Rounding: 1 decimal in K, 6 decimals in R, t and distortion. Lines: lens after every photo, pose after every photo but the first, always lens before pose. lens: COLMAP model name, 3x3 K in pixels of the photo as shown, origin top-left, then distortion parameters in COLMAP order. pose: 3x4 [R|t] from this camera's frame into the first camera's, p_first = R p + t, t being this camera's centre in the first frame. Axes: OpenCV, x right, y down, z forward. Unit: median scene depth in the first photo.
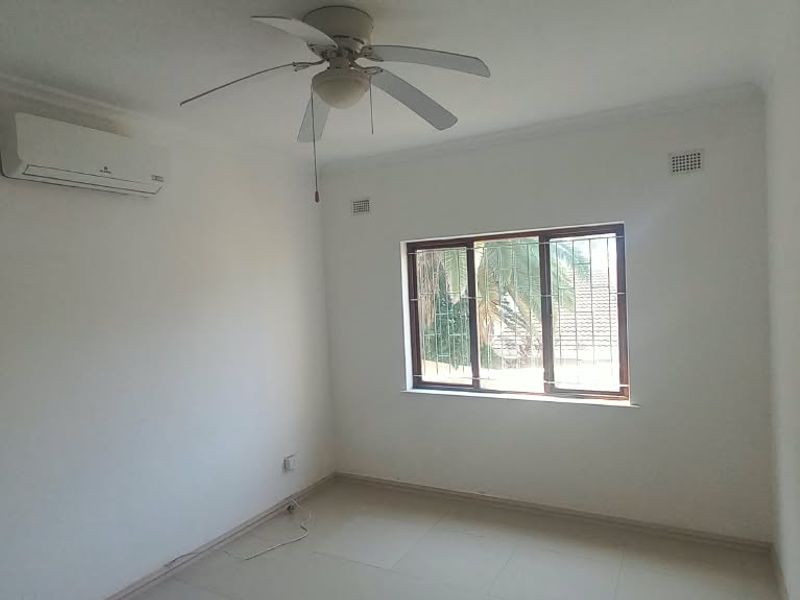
lens RADIAL K [[520.7, 0, 398.4], [0, 520.7, 301.4], [0, 0, 1]] dist [0.005407, 0.001796]
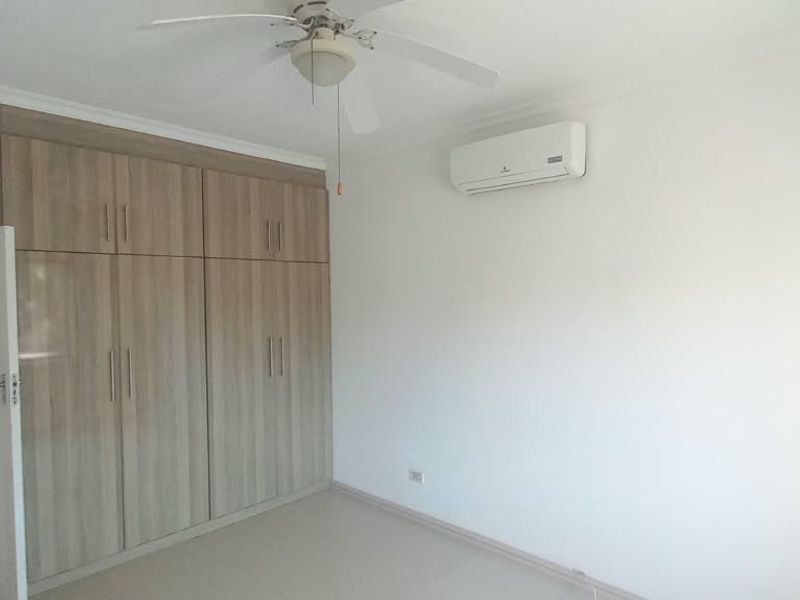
lens RADIAL K [[520.7, 0, 398.3], [0, 520.7, 300.1], [0, 0, 1]] dist [0.005407, 0.001796]
pose [[-0.229423, 0.070536, -0.970768, 0.543001], [-0.004330, 0.997287, 0.073487, -0.051764], [0.973317, 0.021063, -0.228495, 0.961651]]
